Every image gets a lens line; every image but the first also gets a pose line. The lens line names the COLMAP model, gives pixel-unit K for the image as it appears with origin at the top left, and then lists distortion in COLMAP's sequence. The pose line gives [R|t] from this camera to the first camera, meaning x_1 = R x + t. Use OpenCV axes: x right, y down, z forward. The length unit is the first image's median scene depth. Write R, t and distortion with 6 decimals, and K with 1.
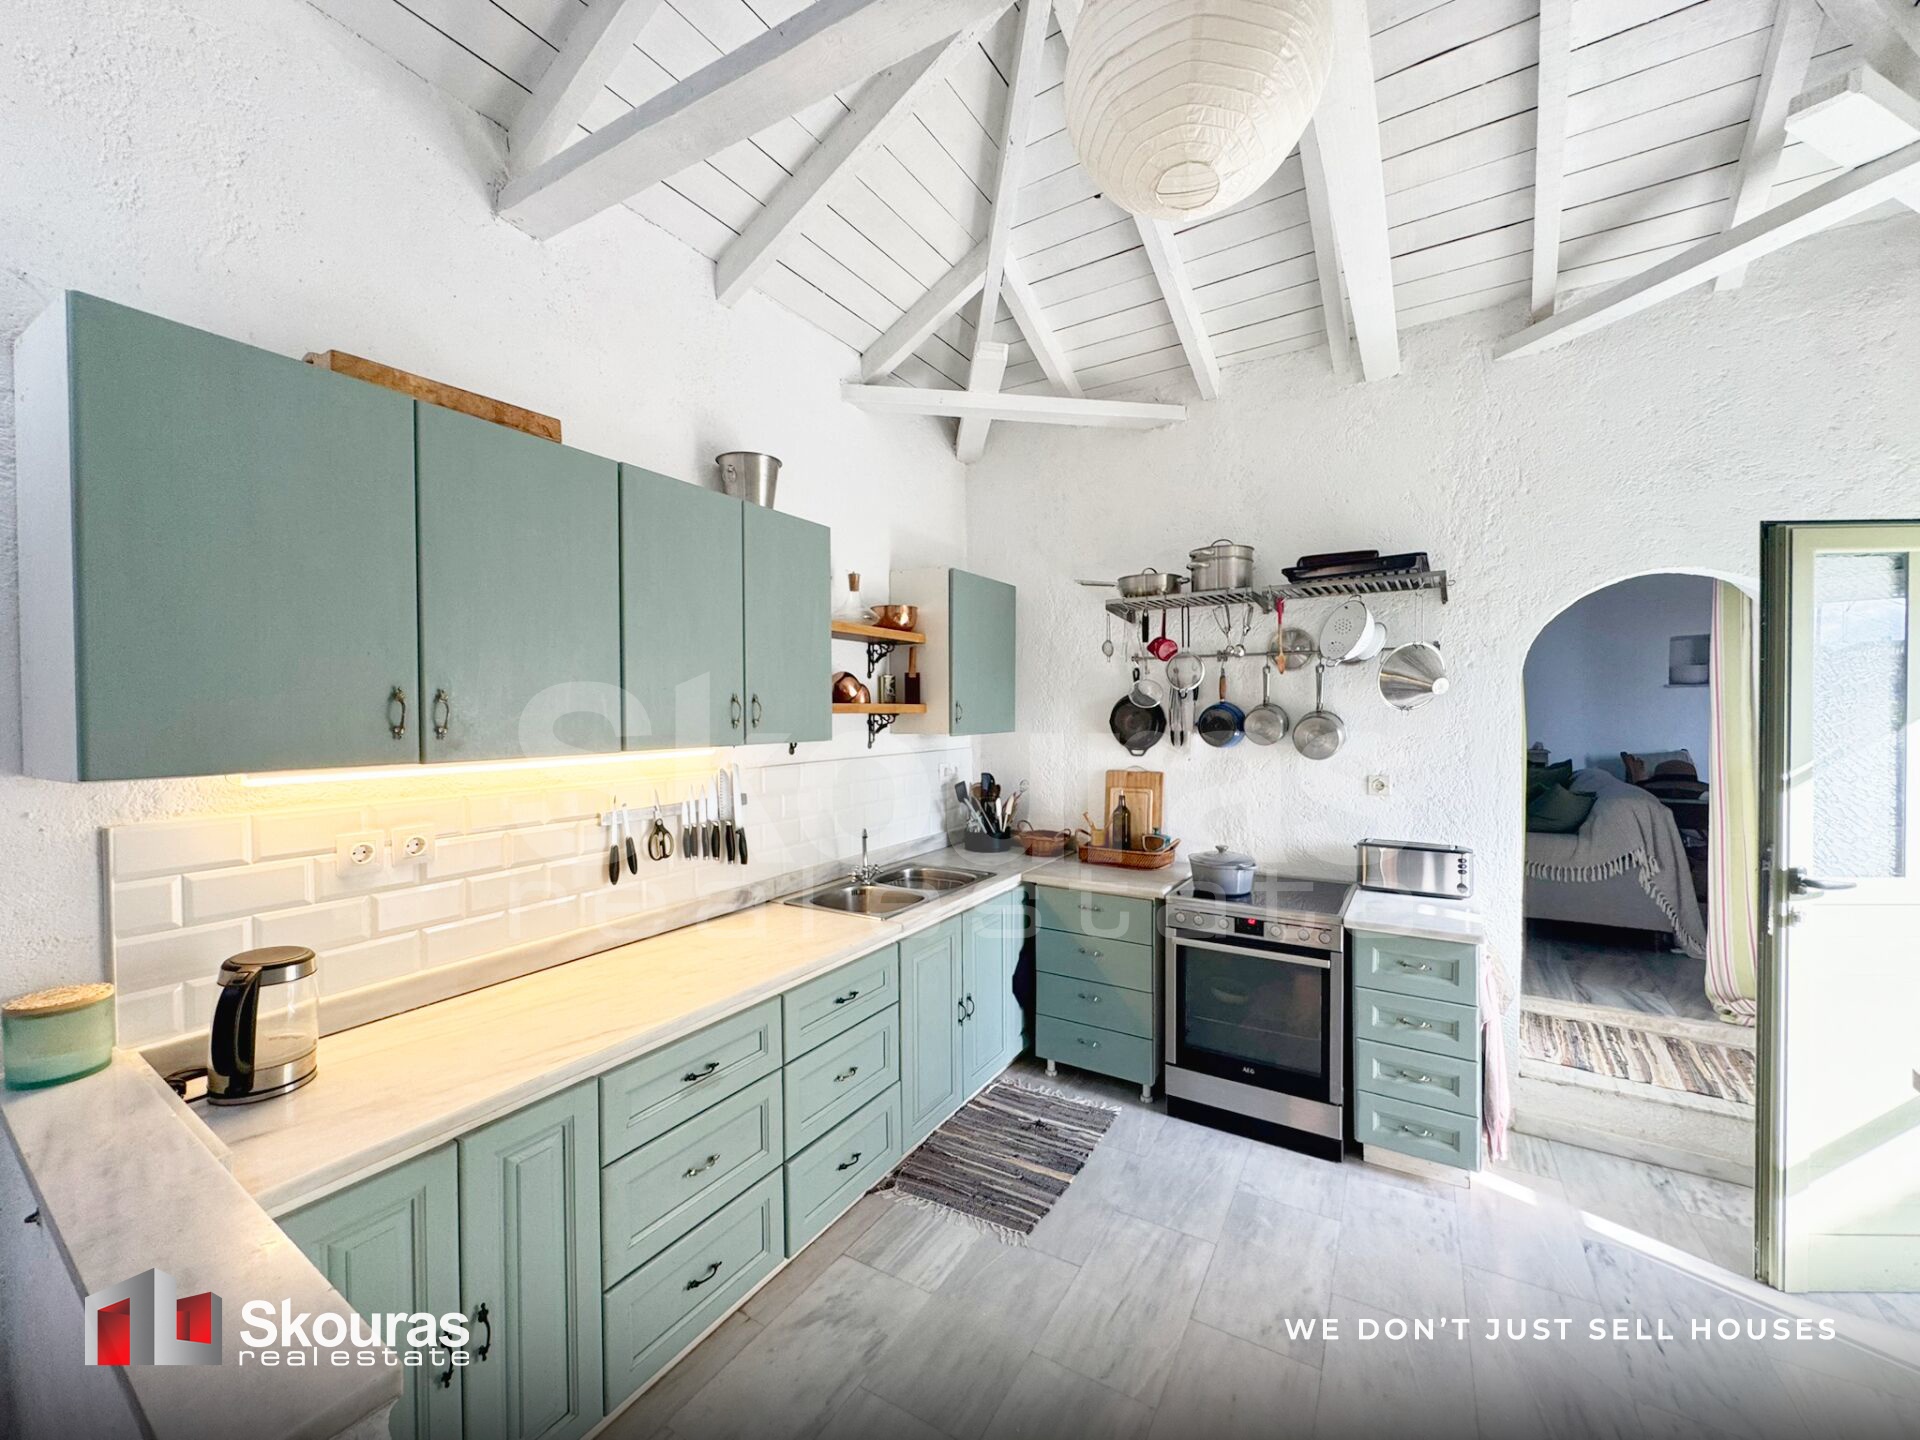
lens RADIAL K [[769.7, 0, 960.0], [0, 769.7, 720.0], [0, 0, 1]] dist [-0.001101, 0.000050]
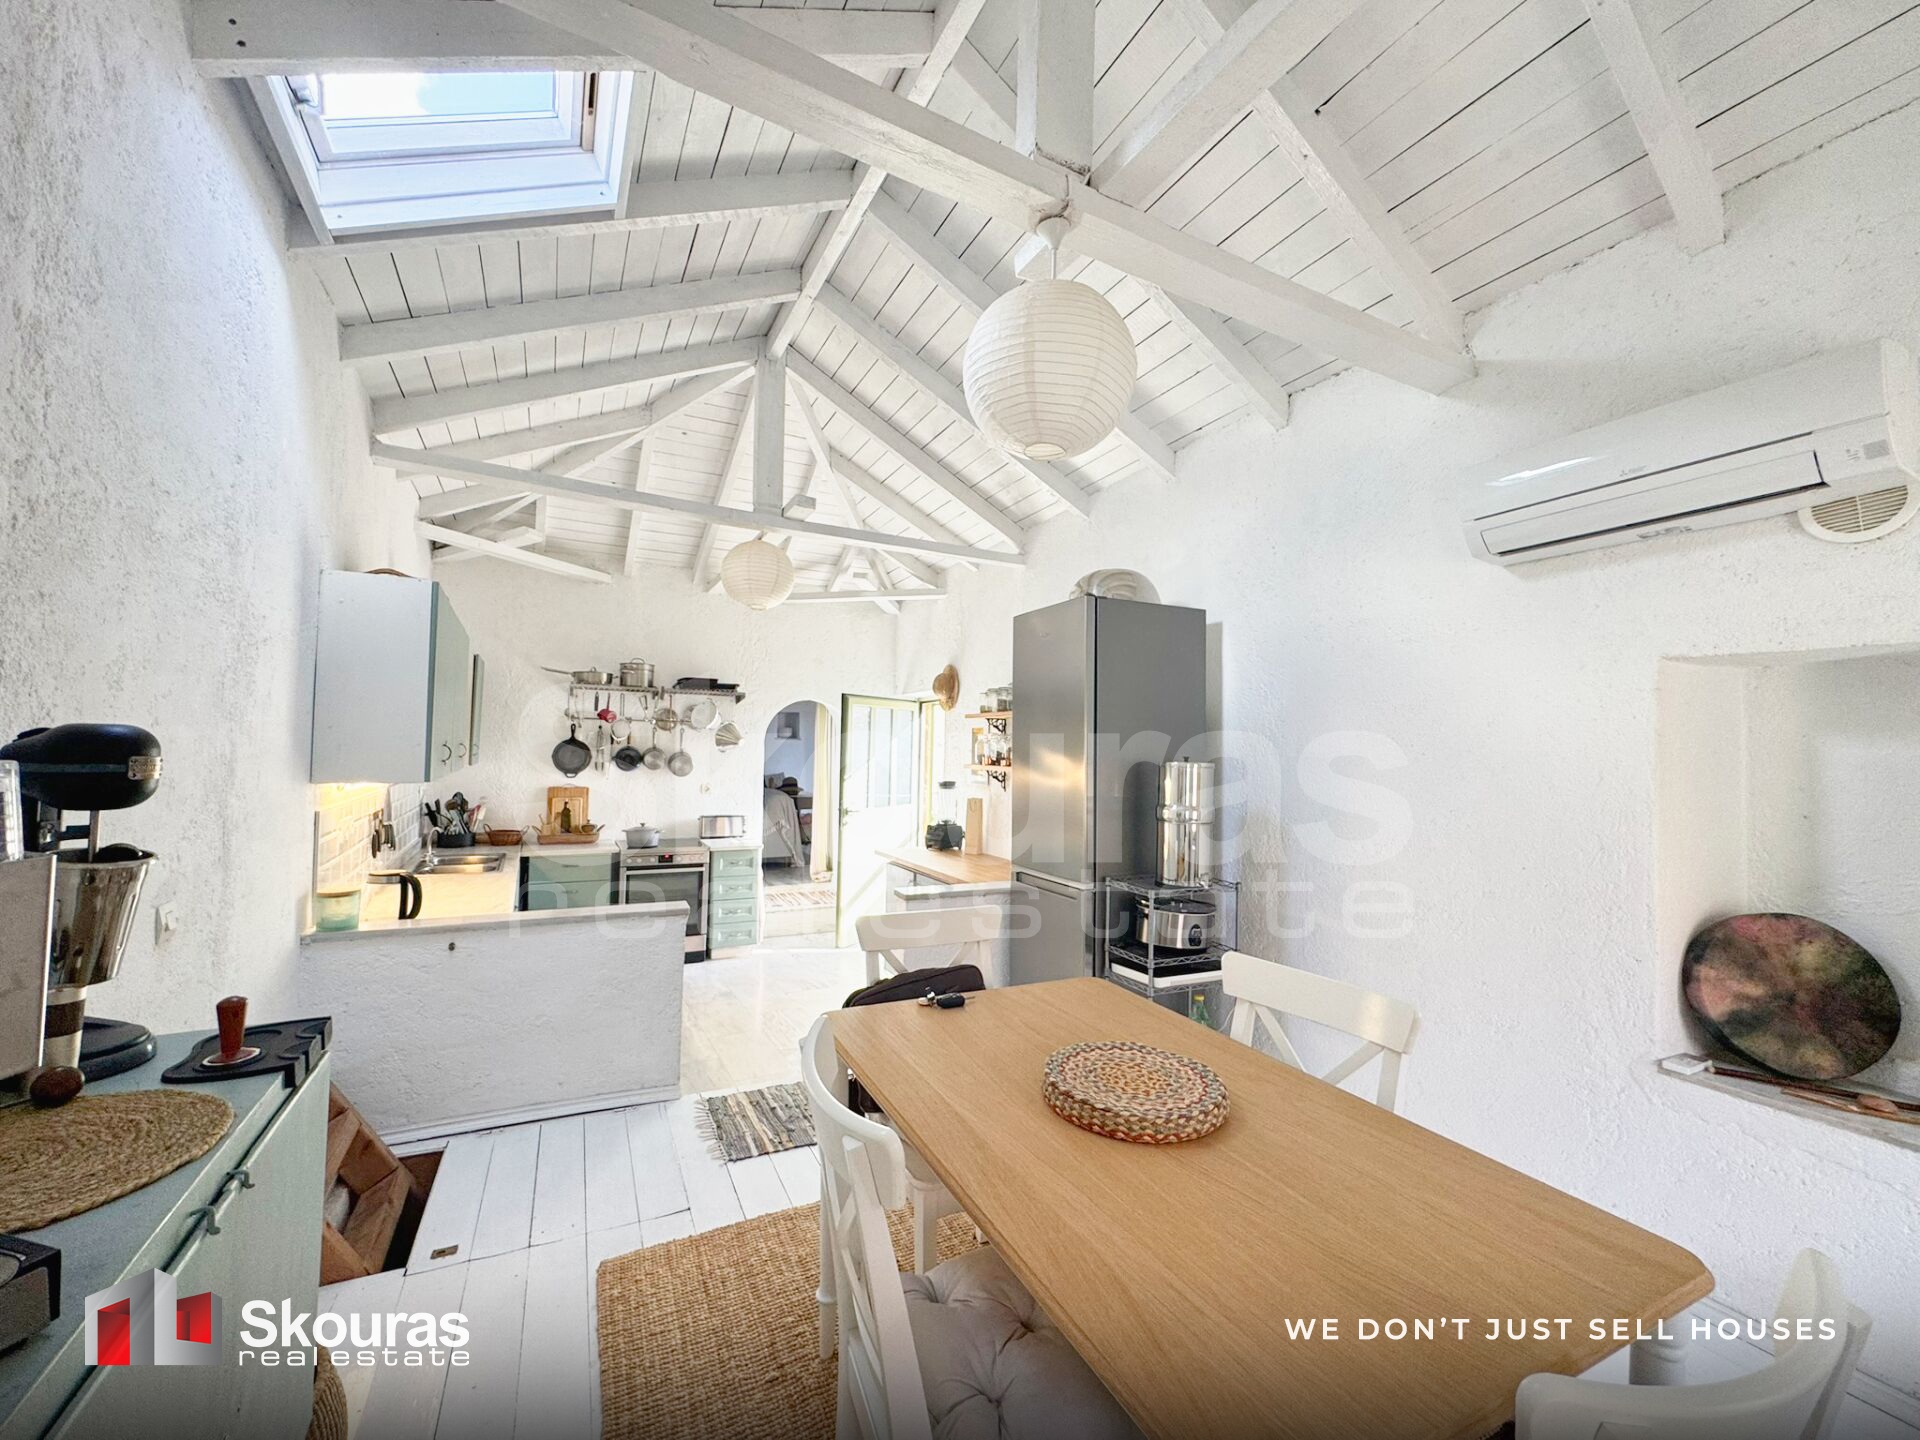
lens RADIAL K [[769.7, 0, 960.0], [0, 769.7, 720.0], [0, 0, 1]] dist [-0.001101, 0.000050]
pose [[0.508924, 0.049408, 0.859393, -0.849485], [-0.014559, 0.998703, -0.048796, -0.008420], [-0.860689, 0.012322, 0.508983, -0.604581]]
